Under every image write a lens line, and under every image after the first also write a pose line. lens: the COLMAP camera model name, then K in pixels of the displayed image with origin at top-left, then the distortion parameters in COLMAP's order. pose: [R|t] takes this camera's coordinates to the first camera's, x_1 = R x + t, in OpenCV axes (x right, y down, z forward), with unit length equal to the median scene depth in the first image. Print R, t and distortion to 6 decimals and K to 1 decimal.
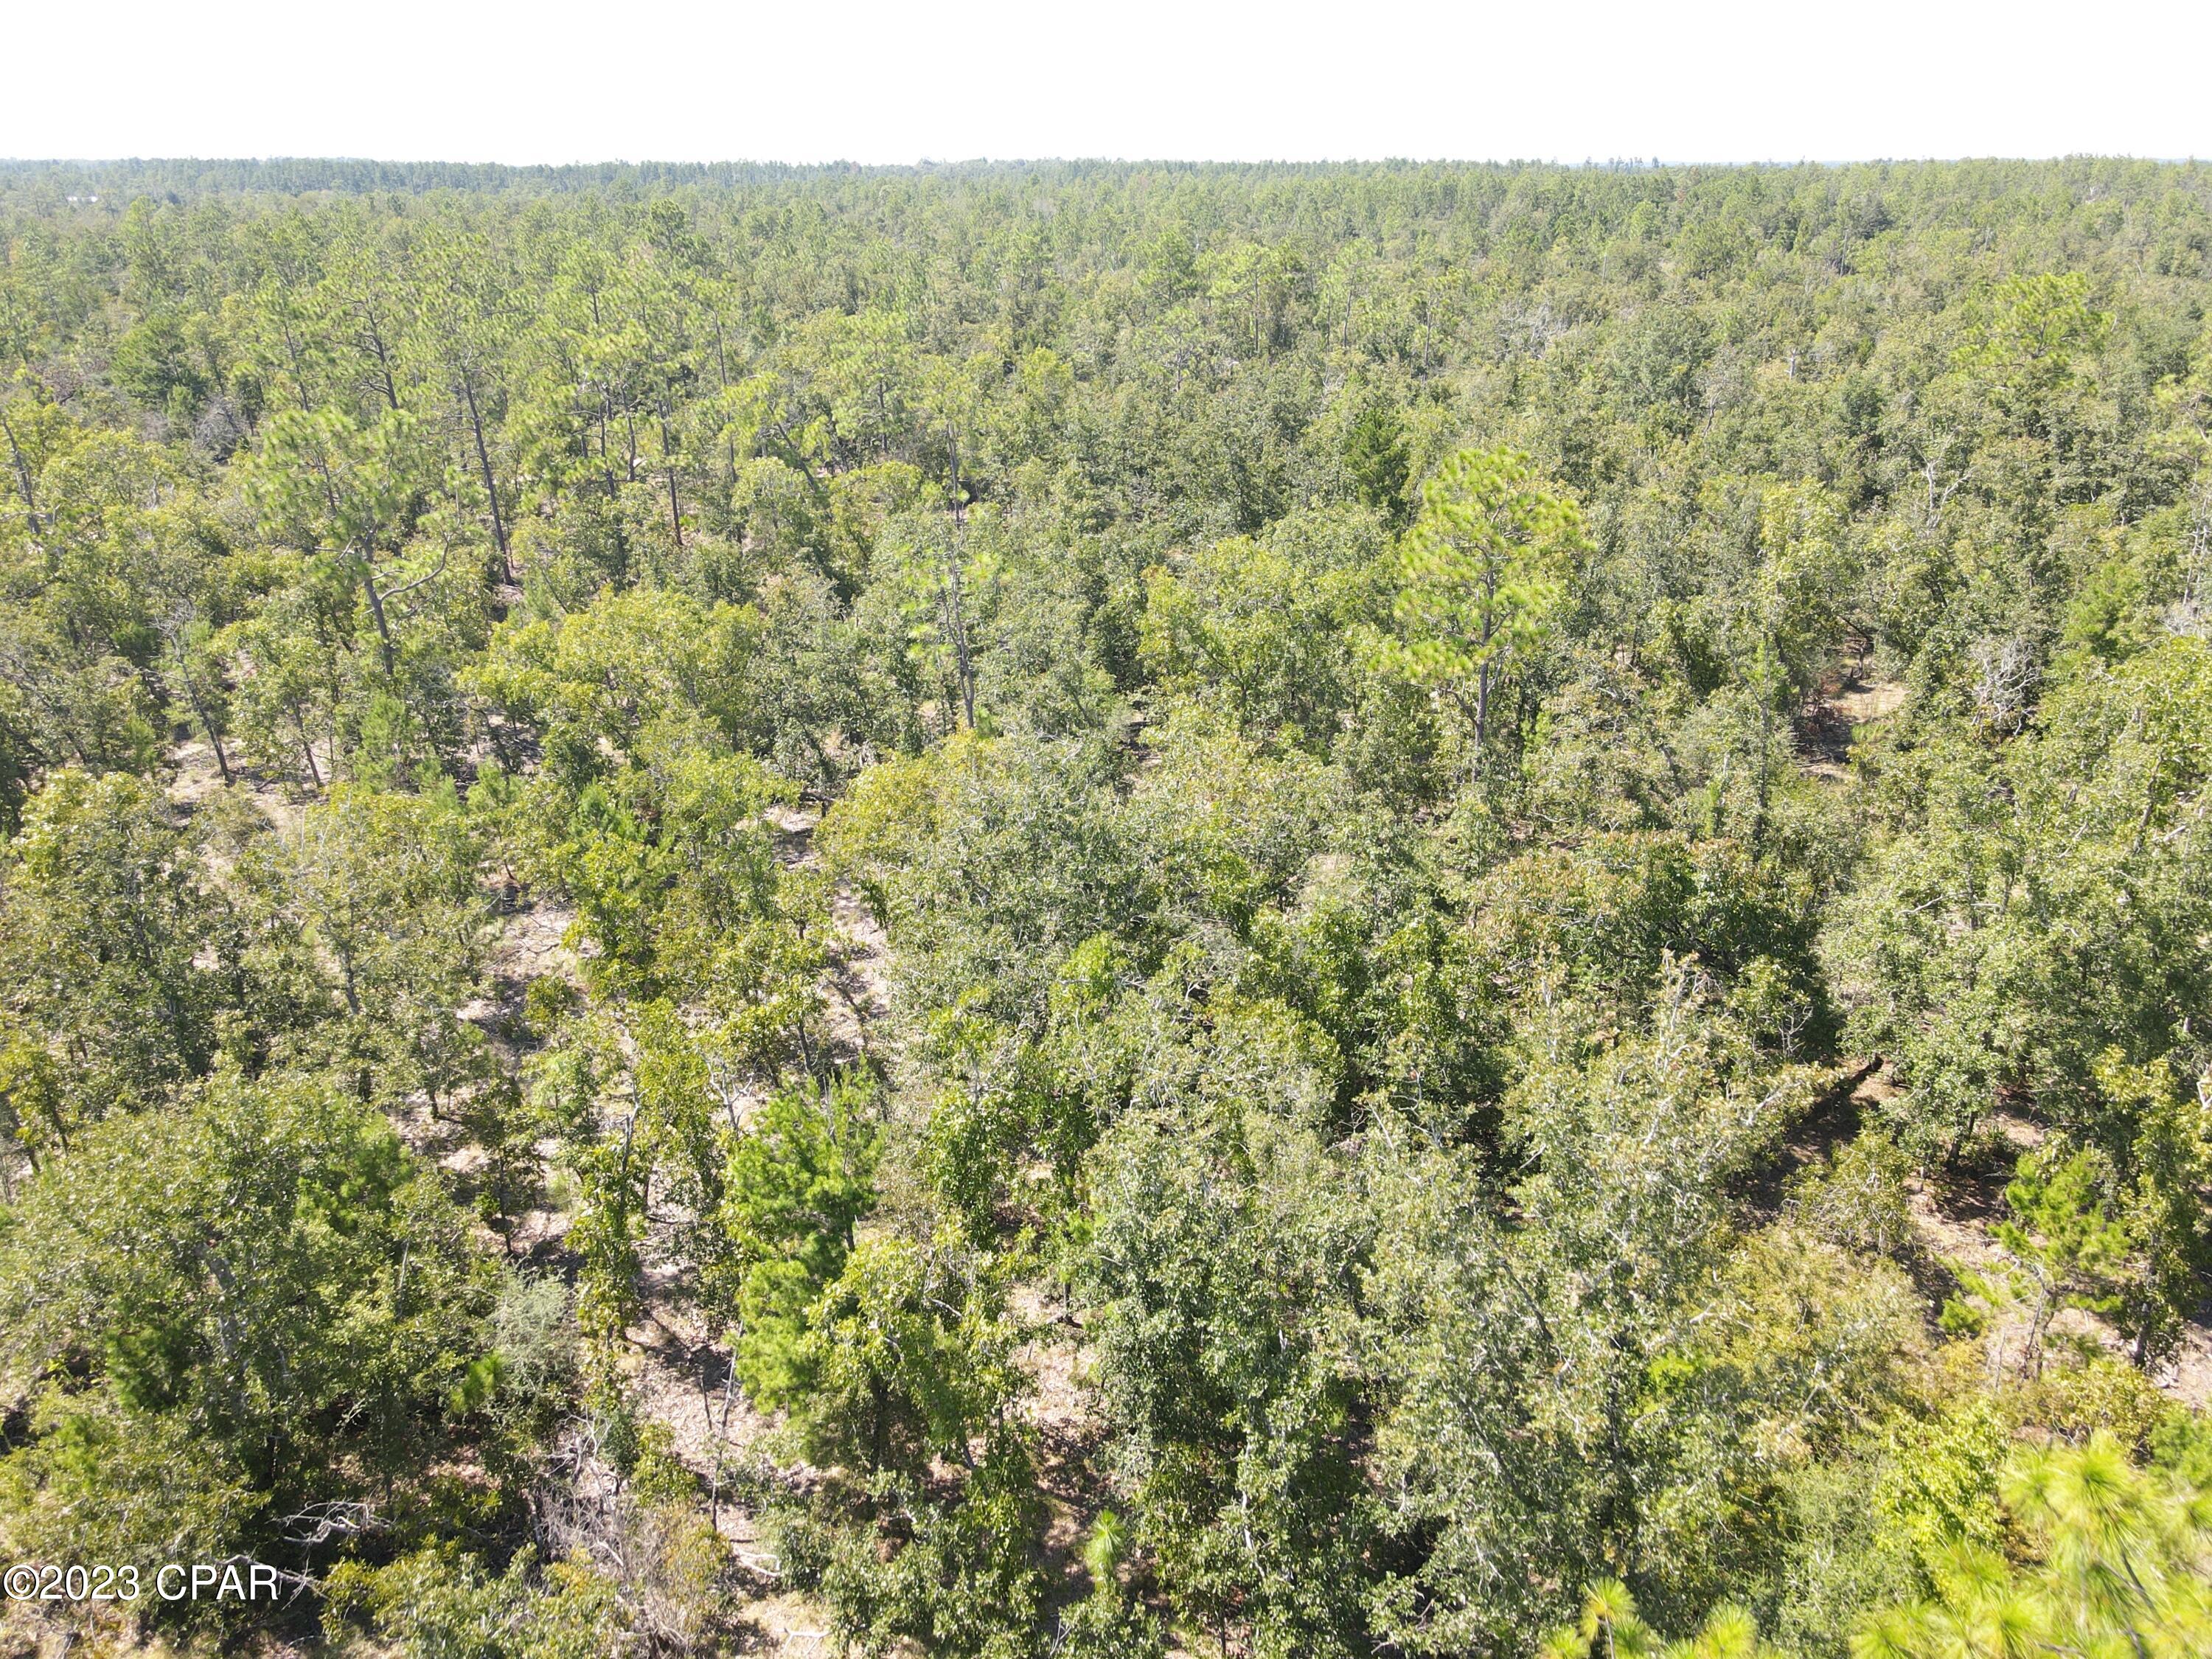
lens RADIAL K [[1637.1, 0, 1098.2], [0, 1637.1, 831.6], [0, 0, 1]] dist [0.013006, 0.009651]
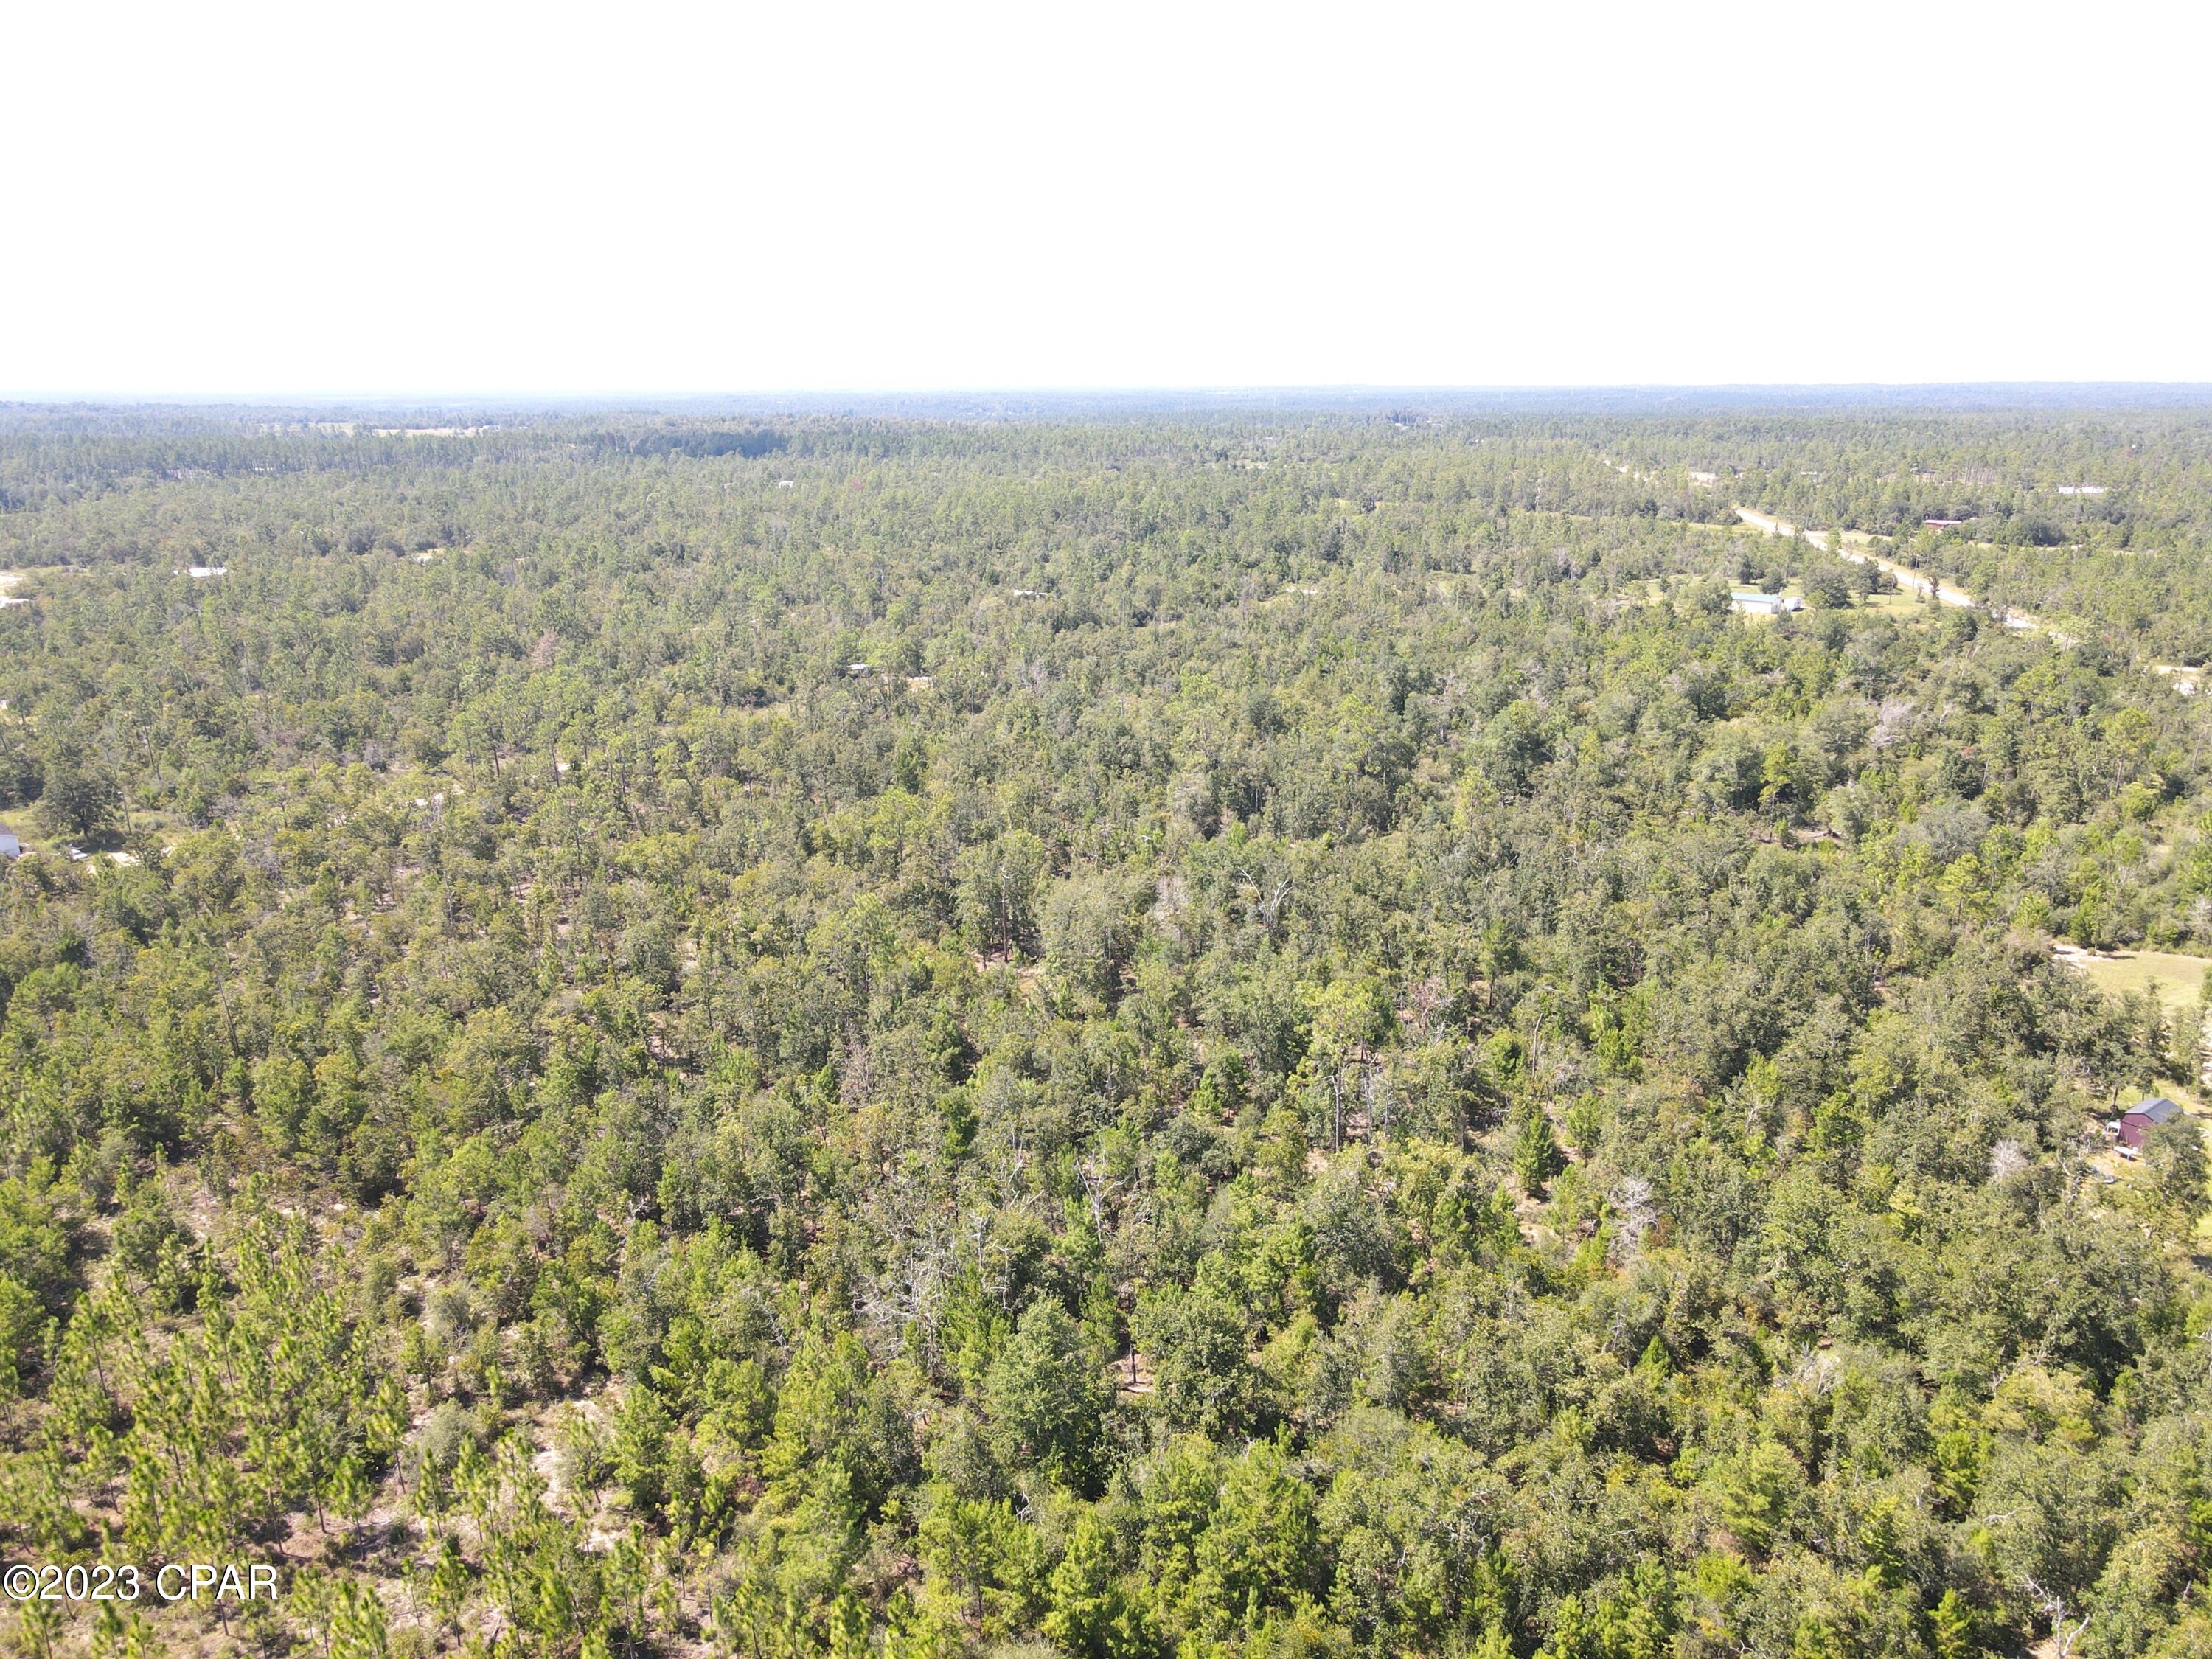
lens RADIAL K [[1637.1, 0, 1098.2], [0, 1637.1, 831.6], [0, 0, 1]] dist [0.013006, 0.009651]
pose [[0.987745, -0.044826, 0.149497, 0.035443], [0.062085, 0.991670, -0.112851, 0.097692], [-0.143194, 0.120749, 0.982301, -0.828011]]
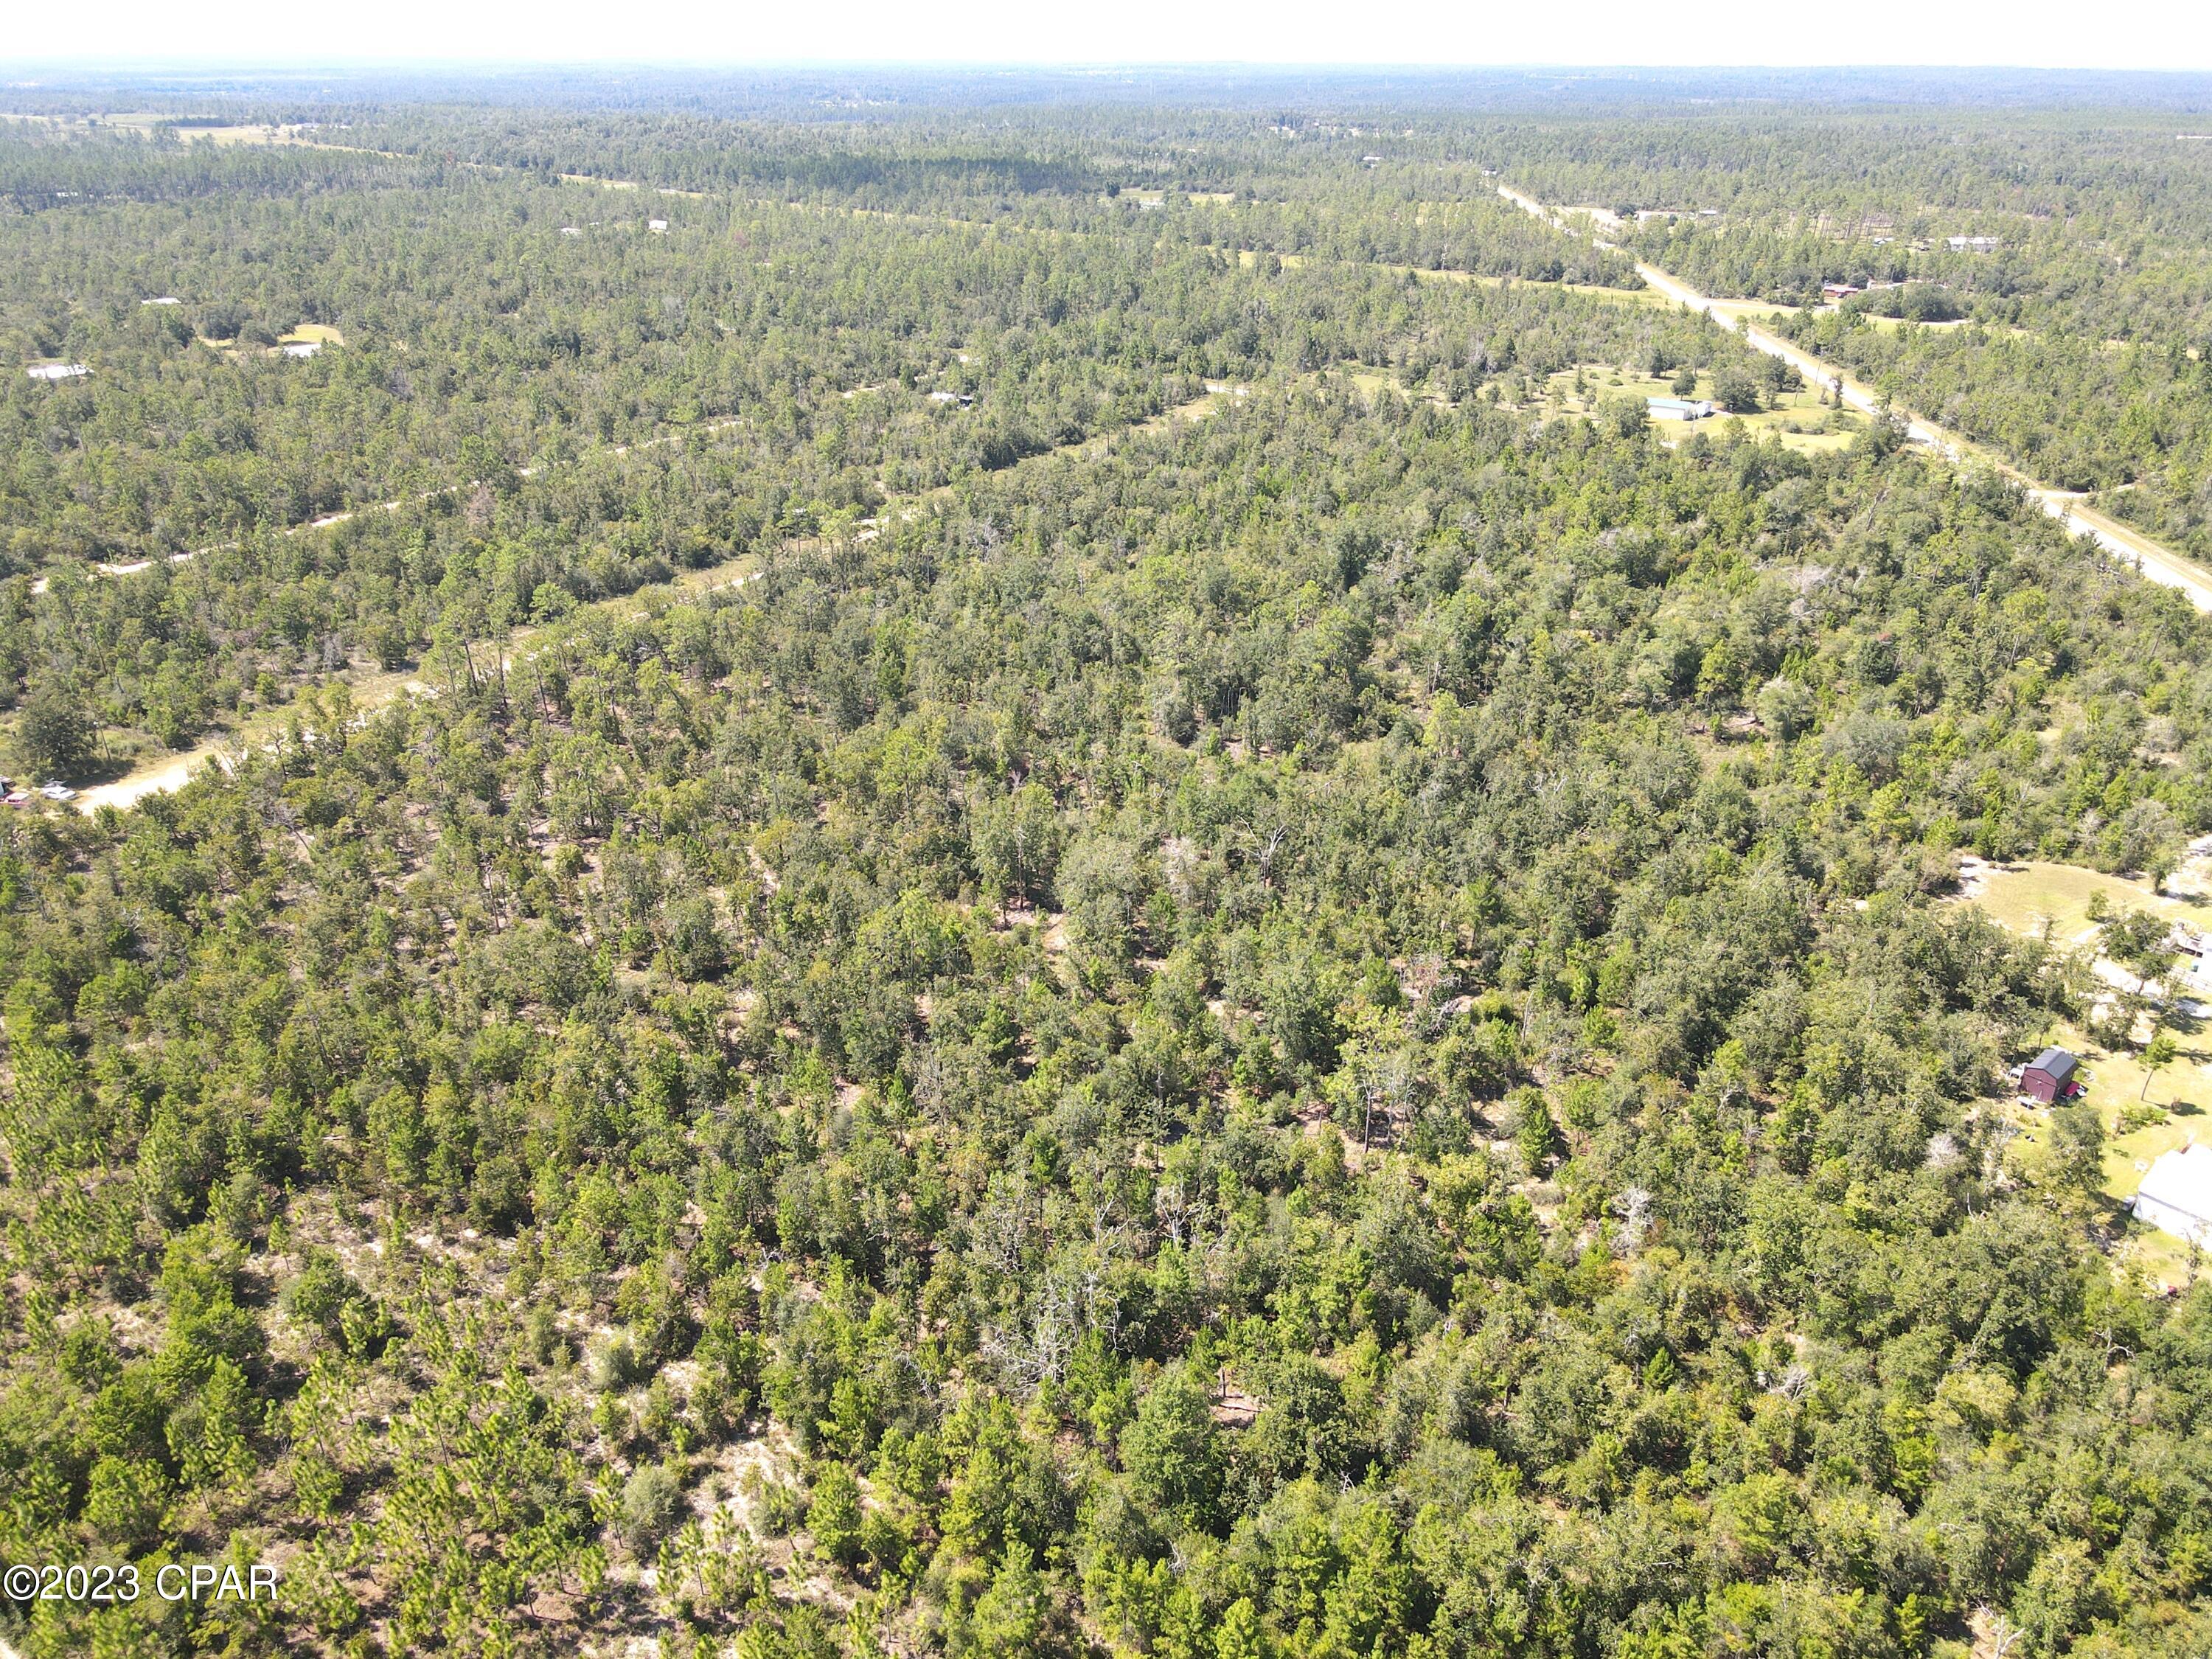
lens RADIAL K [[1637.1, 0, 1098.2], [0, 1637.1, 831.6], [0, 0, 1]] dist [0.013006, 0.009651]
pose [[0.972252, -0.096468, 0.213118, -0.050687], [0.083193, 0.994042, 0.070422, -0.066084], [-0.218641, -0.050738, 0.974485, -0.876931]]
